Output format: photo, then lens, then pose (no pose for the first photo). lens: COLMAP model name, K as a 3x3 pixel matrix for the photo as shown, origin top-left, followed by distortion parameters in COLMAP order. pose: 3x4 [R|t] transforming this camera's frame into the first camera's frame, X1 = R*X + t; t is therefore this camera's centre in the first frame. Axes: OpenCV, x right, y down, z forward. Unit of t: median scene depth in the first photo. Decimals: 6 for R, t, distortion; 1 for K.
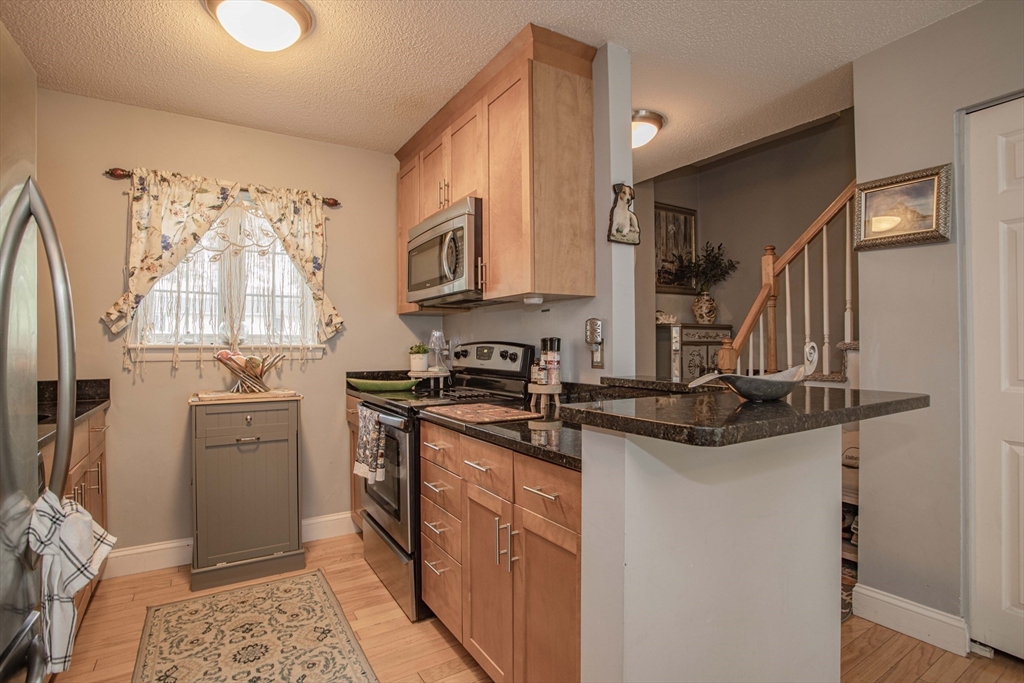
lens RADIAL K [[498.5, 0, 510.2], [0, 498.5, 341.7], [0, 0, 1]] dist [-0.065945, 0.024975]
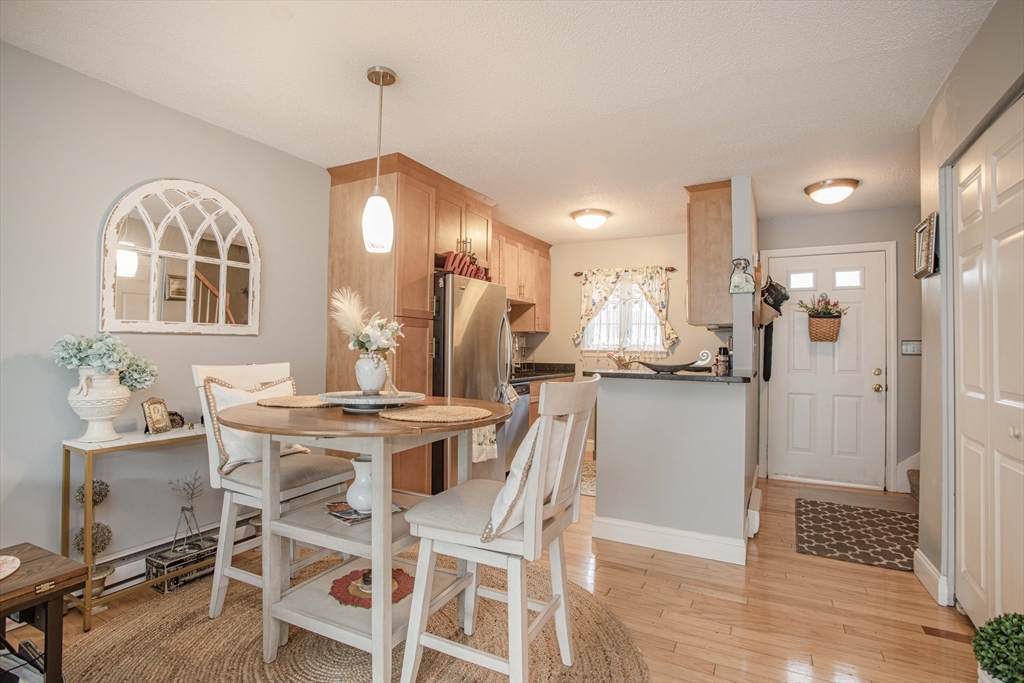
lens RADIAL K [[498.5, 0, 514.0], [0, 498.5, 341.0], [0, 0, 1]] dist [-0.065945, 0.024975]
pose [[0.501161, -0.004686, -0.865341, 1.035638], [-0.009105, 0.999901, -0.010688, -0.004097], [0.865306, 0.013235, 0.501069, -0.427729]]
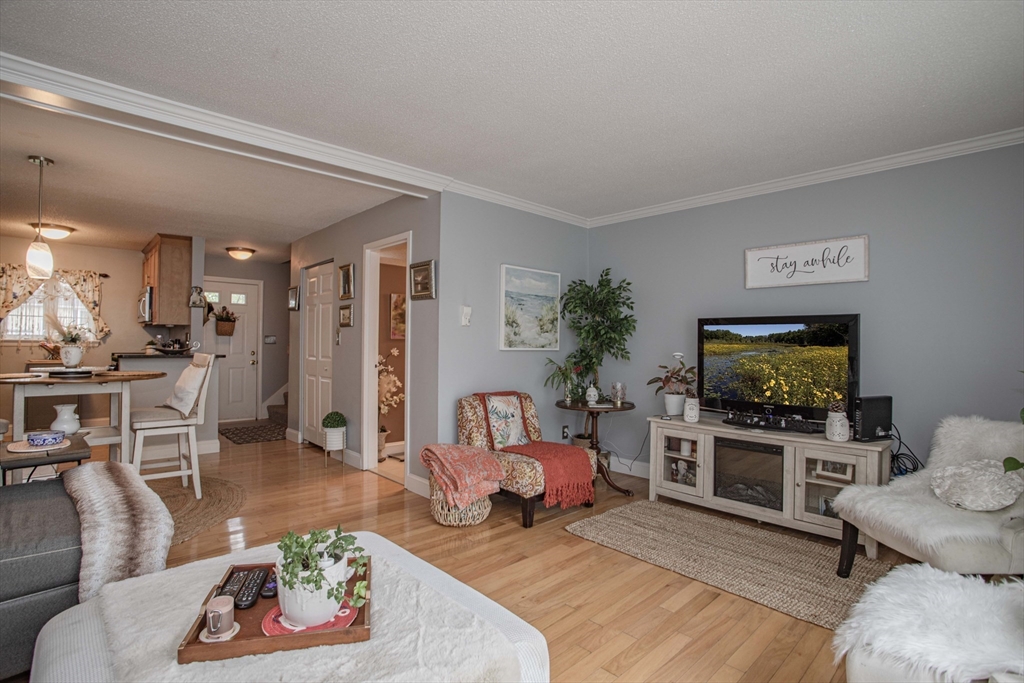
lens RADIAL K [[498.5, 0, 513.7], [0, 498.5, 339.9], [0, 0, 1]] dist [-0.065945, 0.024975]
pose [[0.978702, 0.016903, 0.204590, 1.159346], [-0.015613, 0.999847, -0.007921, -0.009905], [-0.204693, 0.004558, 0.978816, -1.721355]]
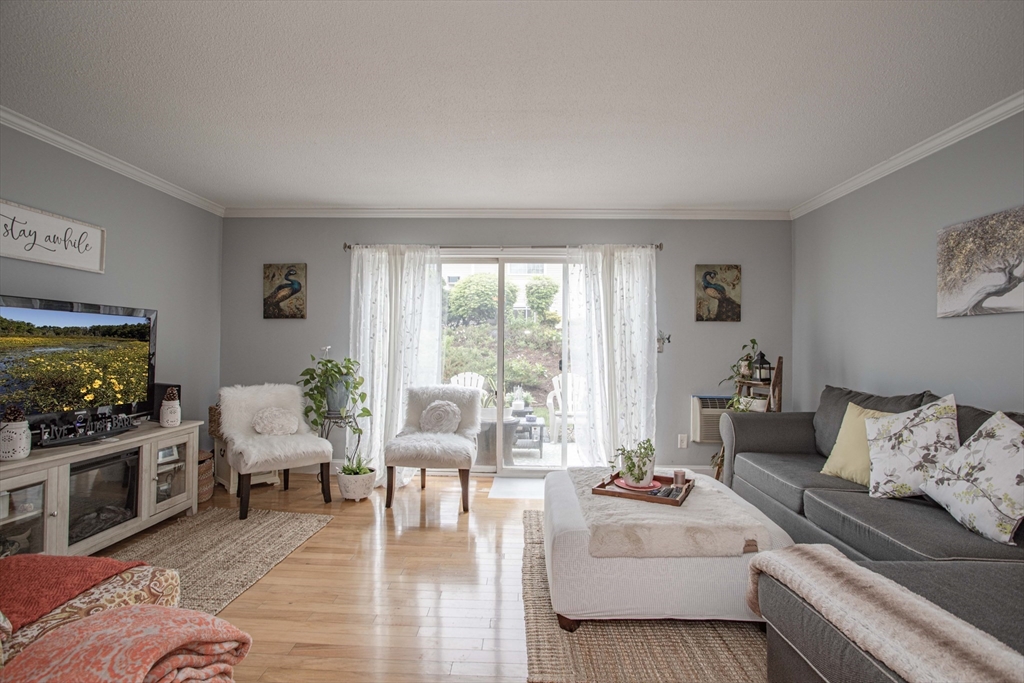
lens RADIAL K [[498.5, 0, 504.9], [0, 498.5, 343.2], [0, 0, 1]] dist [-0.065945, 0.024975]
pose [[-0.825054, -0.002726, 0.565047, 0.734060], [-0.010035, 0.999901, -0.009829, -0.005709], [-0.564964, -0.013780, -0.825000, -0.230340]]
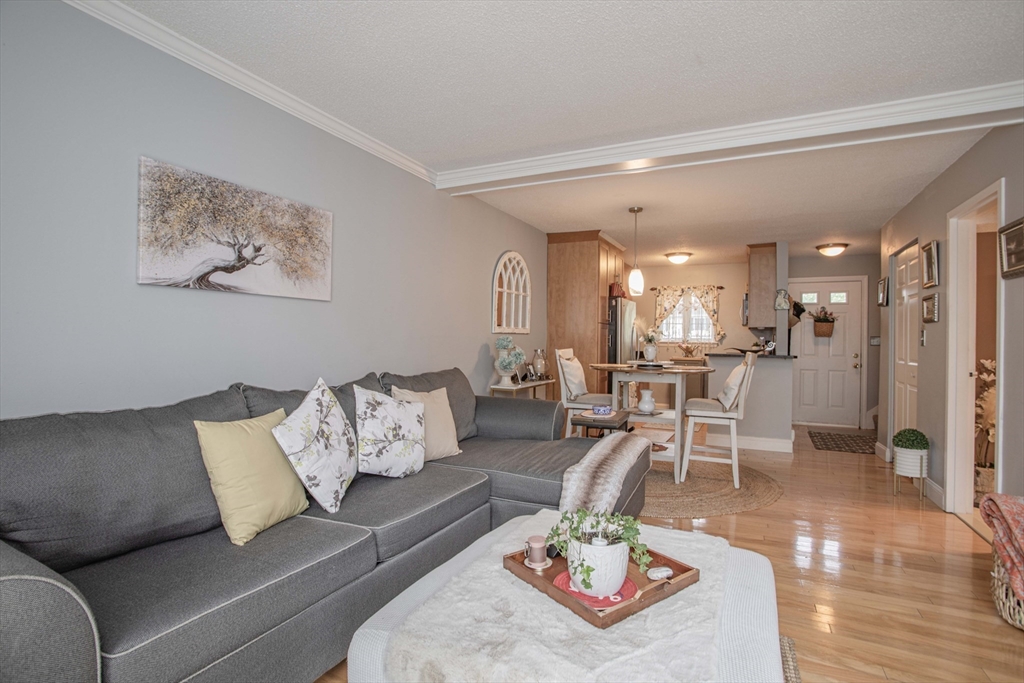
lens RADIAL K [[498.5, 0, 512.5], [0, 498.5, 341.3], [0, 0, 1]] dist [-0.065945, 0.024975]
pose [[0.536912, 0.011804, -0.843556, 1.470728], [-0.011098, 0.999914, 0.006928, -0.005098], [0.843565, 0.005642, 0.536997, -1.564748]]
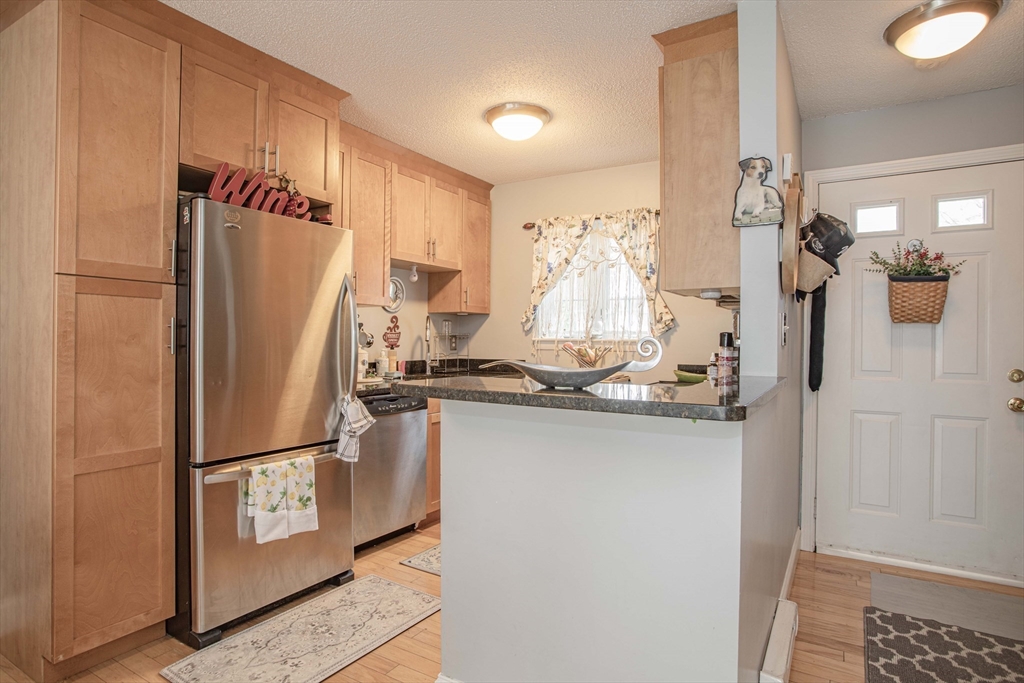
lens RADIAL K [[556.3, 0, 511.7], [0, 556.3, 339.1], [0, 0, 1]] dist [-0.062149, 0.030275]
pose [[0.459016, 0.007335, -0.888398, 0.703742], [-0.005387, 0.999971, 0.005473, 0.000396], [0.888412, 0.002274, 0.459042, 0.134692]]
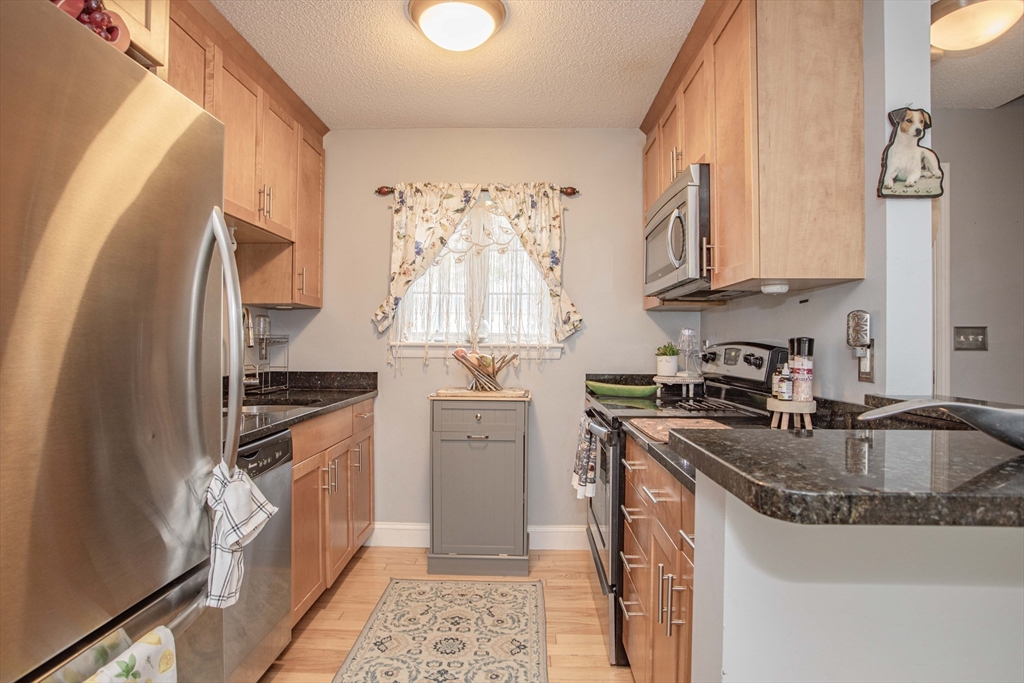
lens RADIAL K [[556.3, 0, 510.4], [0, 556.3, 341.4], [0, 0, 1]] dist [-0.062149, 0.030275]
pose [[0.835285, 0.008014, -0.549758, 0.143990], [-0.006955, 0.999968, 0.004010, -0.002401], [0.549773, 0.000474, 0.835314, 0.073869]]
